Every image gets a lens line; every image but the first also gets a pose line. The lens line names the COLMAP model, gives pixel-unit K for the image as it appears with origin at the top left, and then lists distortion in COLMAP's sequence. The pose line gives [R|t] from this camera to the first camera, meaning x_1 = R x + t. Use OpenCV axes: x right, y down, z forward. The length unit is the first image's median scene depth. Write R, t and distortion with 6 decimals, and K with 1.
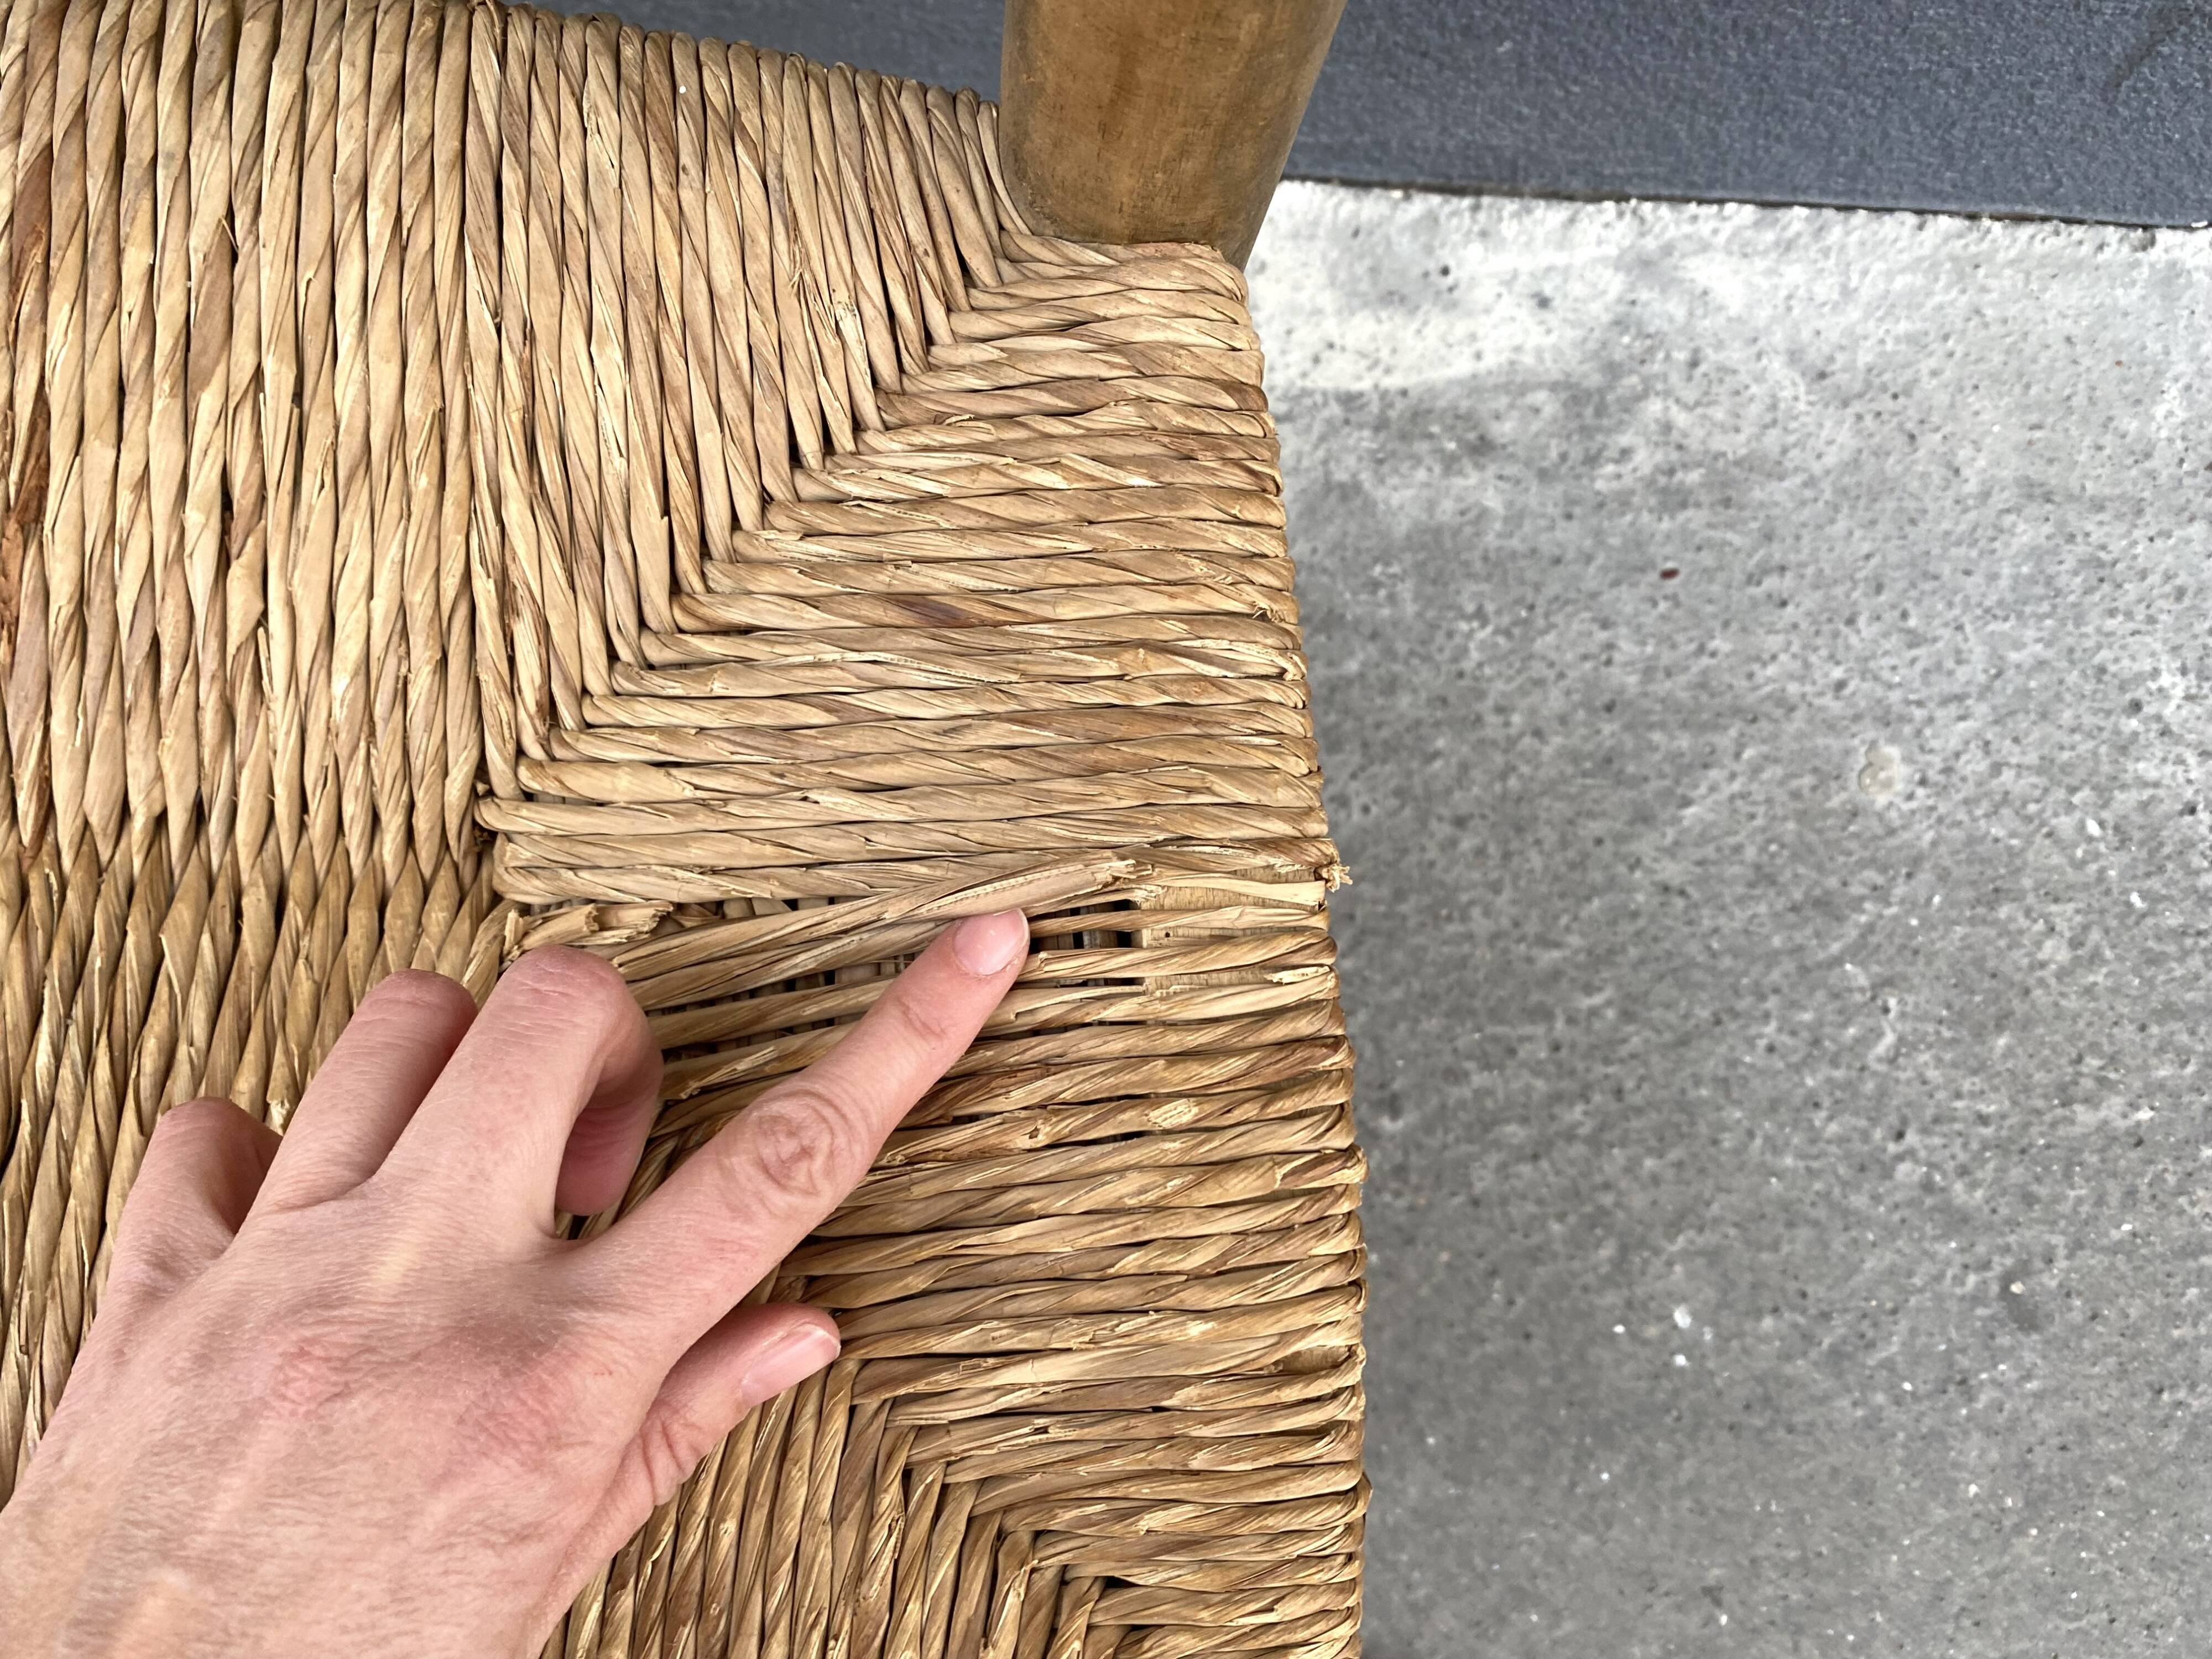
lens RADIAL K [[1699.6, 0, 1084.3], [0, 1699.6, 842.7], [0, 0, 1]] dist [0.014982, -0.012388]
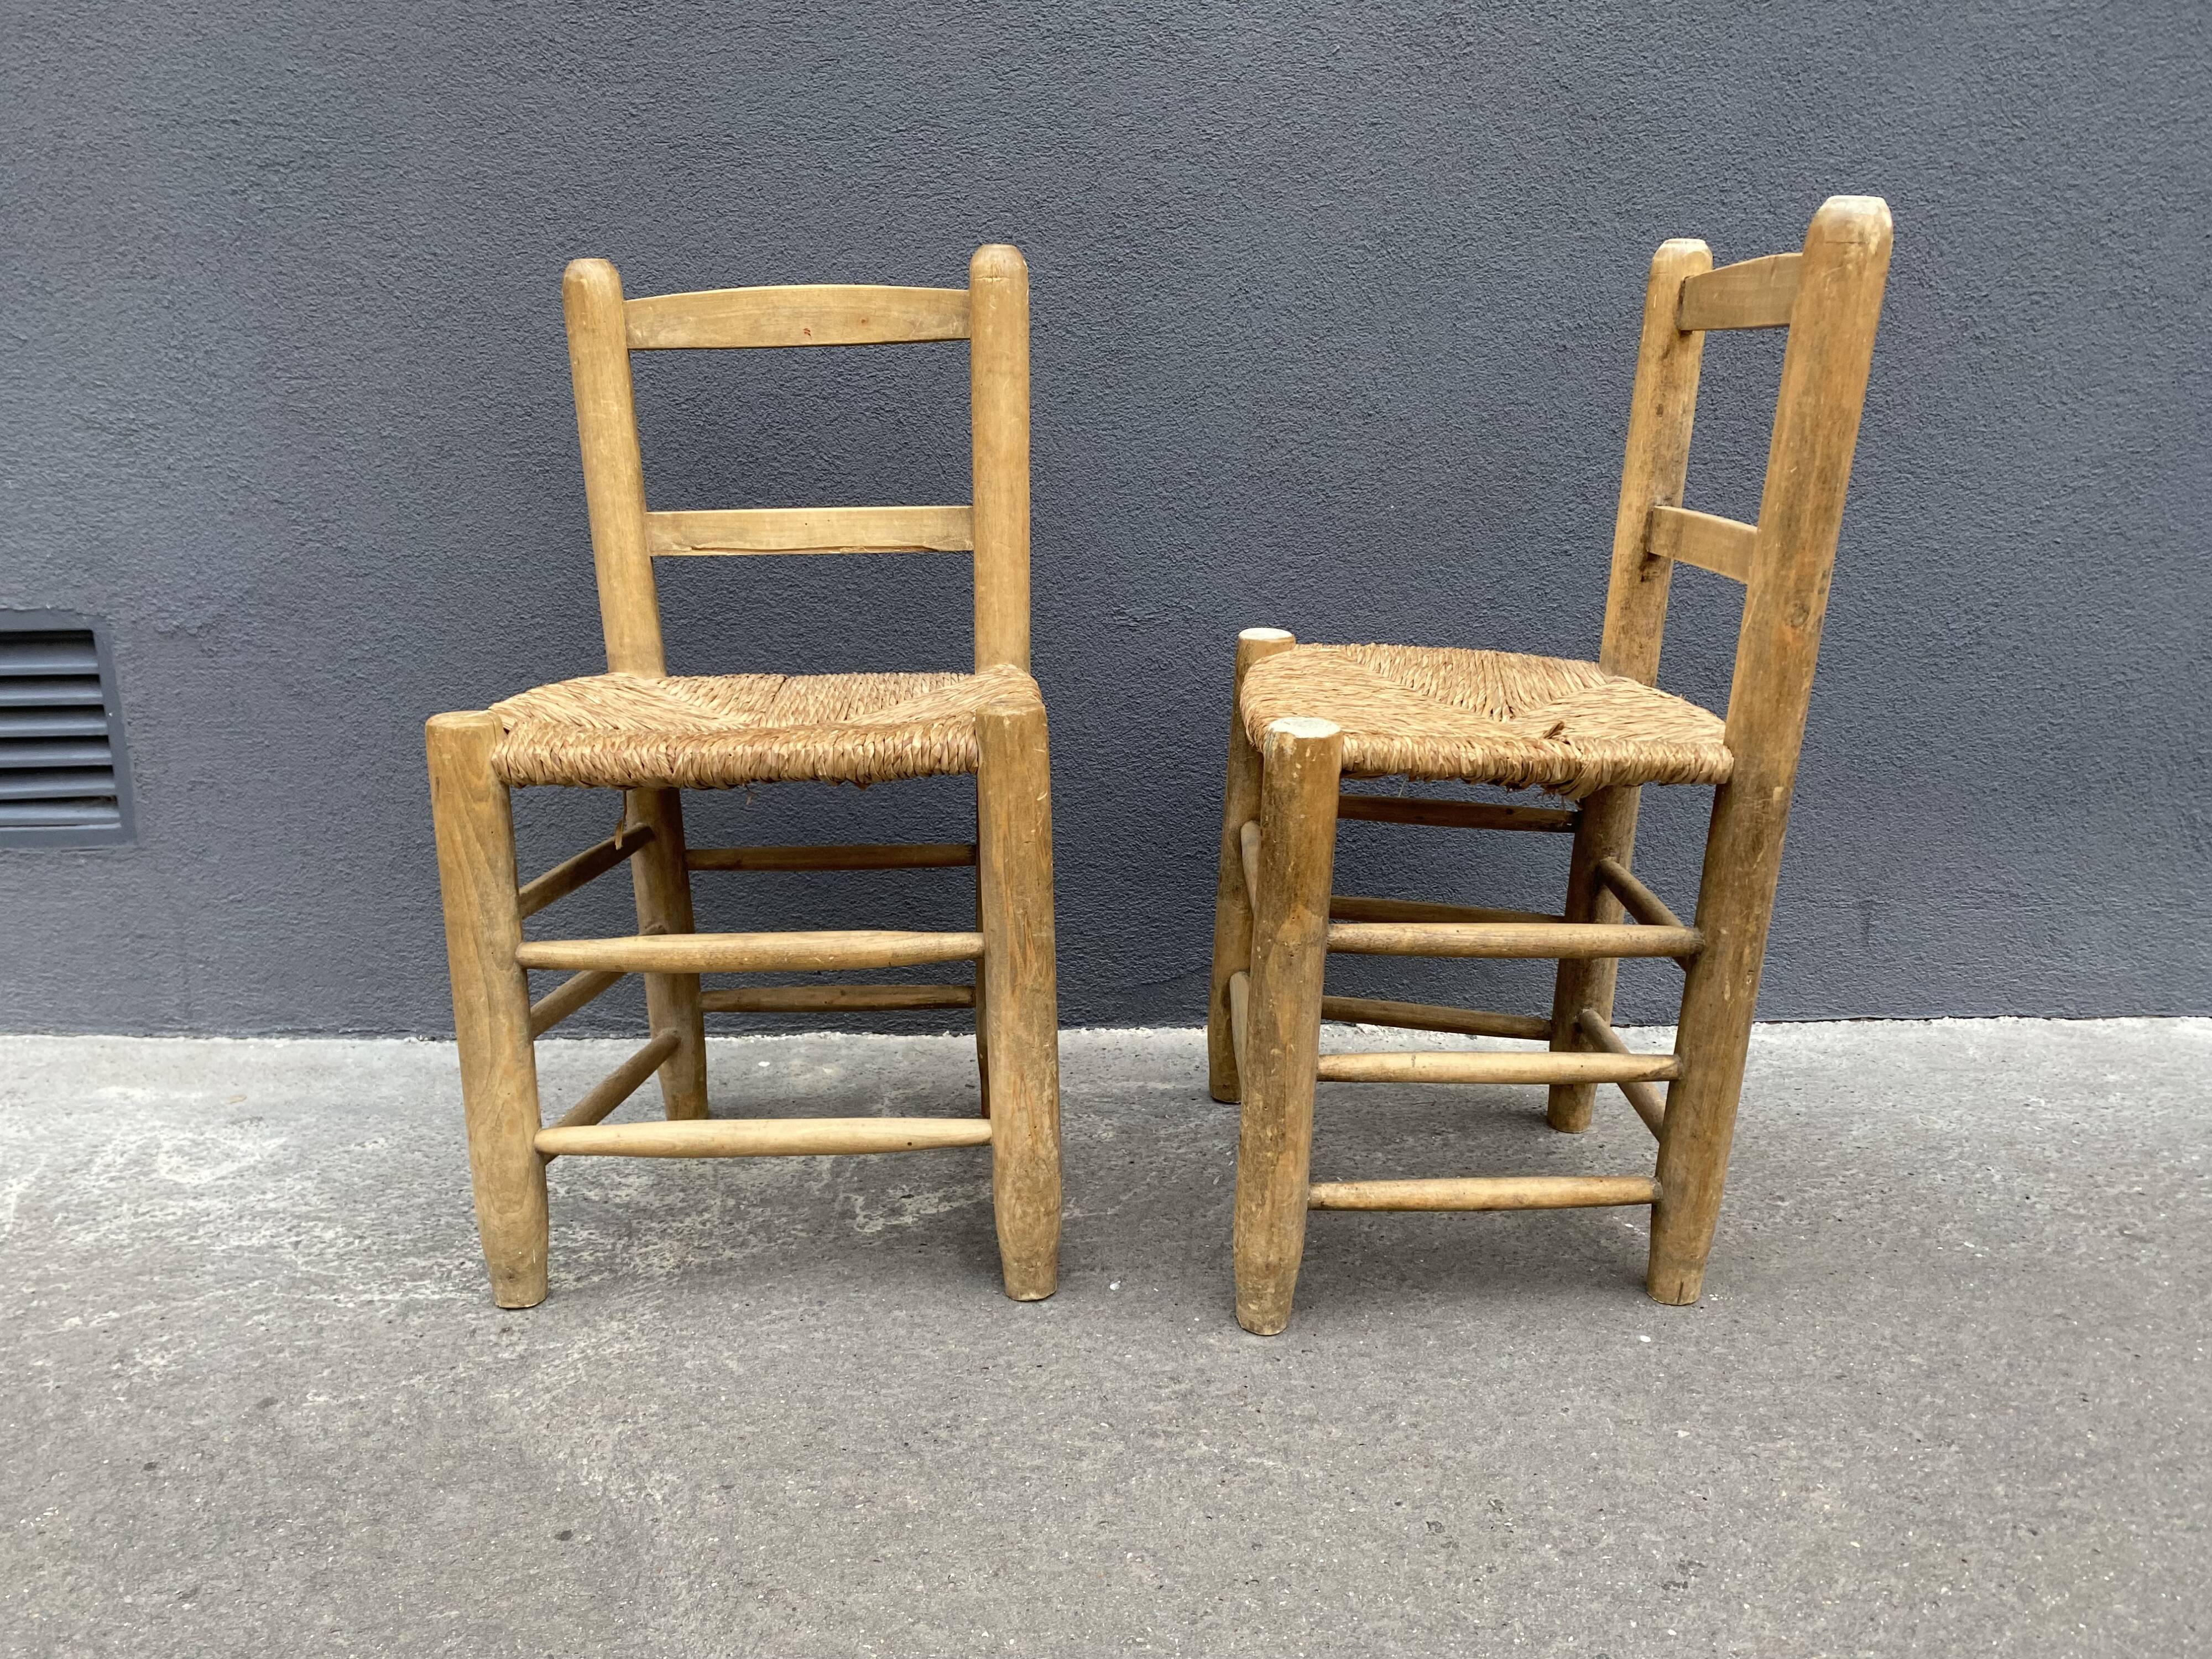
lens RADIAL K [[1699.6, 0, 1082.8], [0, 1699.6, 843.6], [0, 0, 1]] dist [0.014982, -0.012388]
pose [[0.997726, -0.050523, 0.044621, -0.735276], [0.059768, 0.357016, -0.932184, 1.882380], [0.031166, 0.932731, 0.359224, -0.176758]]
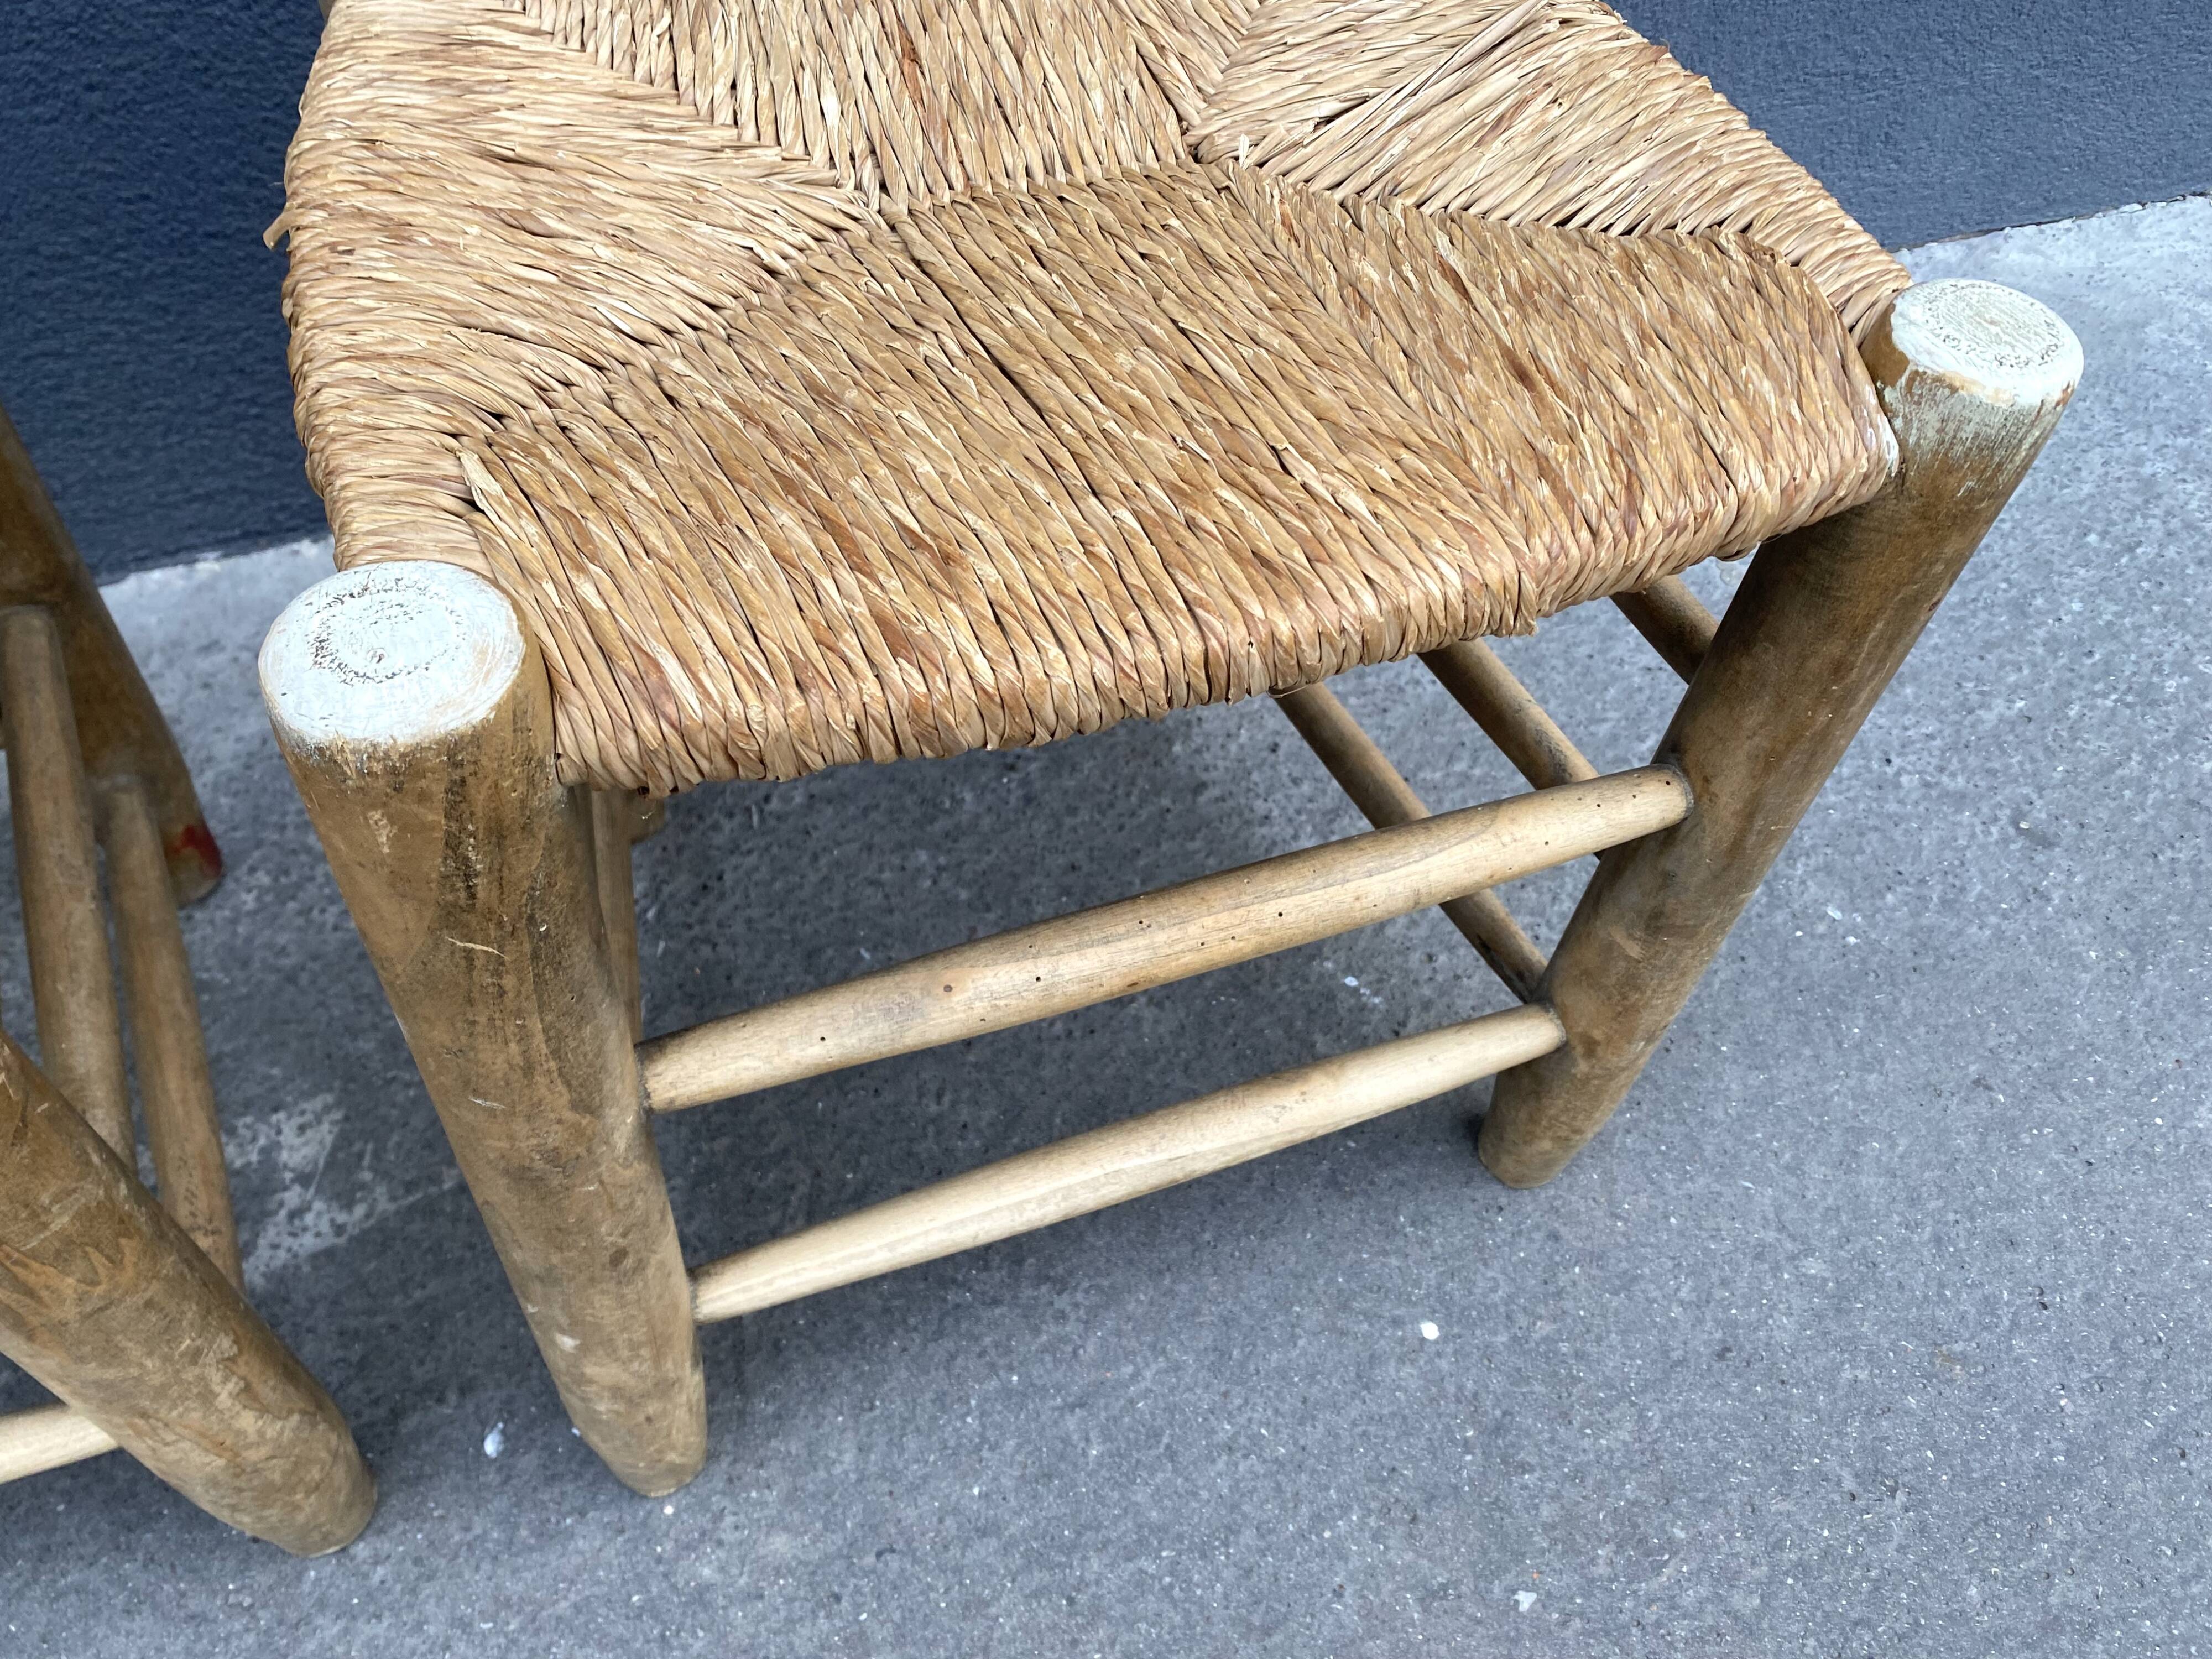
lens RADIAL K [[1699.6, 0, 1075.7], [0, 1699.6, 847.2], [0, 0, 1]] dist [0.014982, -0.012388]
pose [[0.923538, -0.287888, 0.253373, -0.482493], [0.373432, 0.825502, -0.423196, 0.562616], [-0.087327, 0.485455, 0.869889, -0.088445]]
